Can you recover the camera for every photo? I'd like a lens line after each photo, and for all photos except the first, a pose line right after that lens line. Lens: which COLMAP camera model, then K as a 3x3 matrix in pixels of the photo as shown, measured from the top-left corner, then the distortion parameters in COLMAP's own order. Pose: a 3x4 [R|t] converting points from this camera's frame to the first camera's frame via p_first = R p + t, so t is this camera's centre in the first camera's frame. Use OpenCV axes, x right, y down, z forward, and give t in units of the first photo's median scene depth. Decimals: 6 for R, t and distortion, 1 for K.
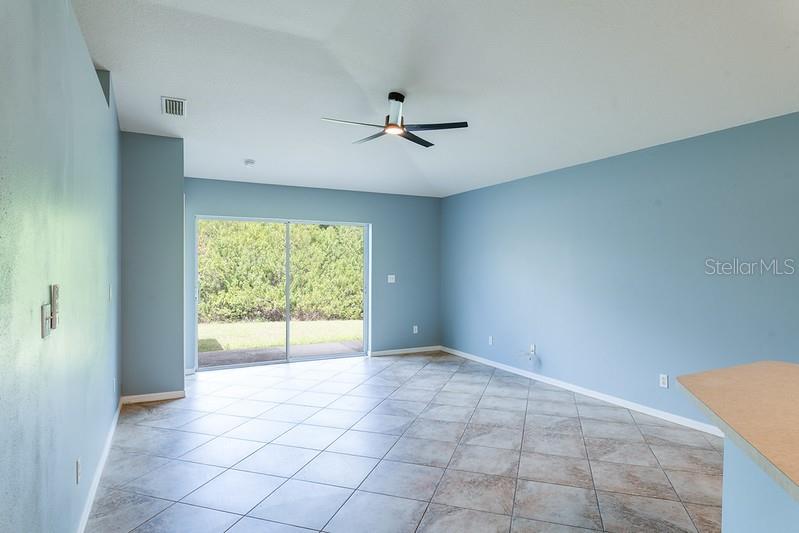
lens RADIAL K [[460.7, 0, 397.7], [0, 460.7, 263.2], [0, 0, 1]] dist [-0.007422, 0.006875]
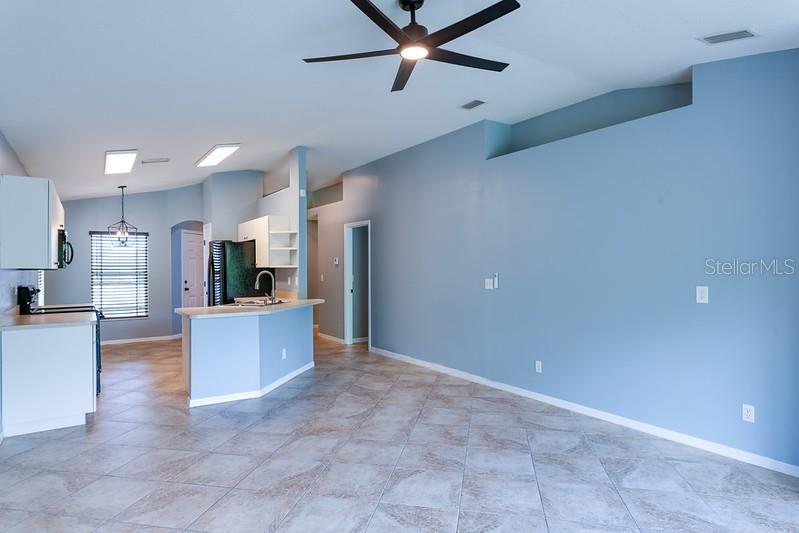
lens RADIAL K [[460.7, 0, 397.9], [0, 460.7, 268.6], [0, 0, 1]] dist [-0.007422, 0.006875]
pose [[-0.993019, 0.001706, -0.117946, 0.084260], [0.001917, 0.999997, -0.001682, 0.009699], [0.117943, -0.001896, -0.993019, 1.532299]]
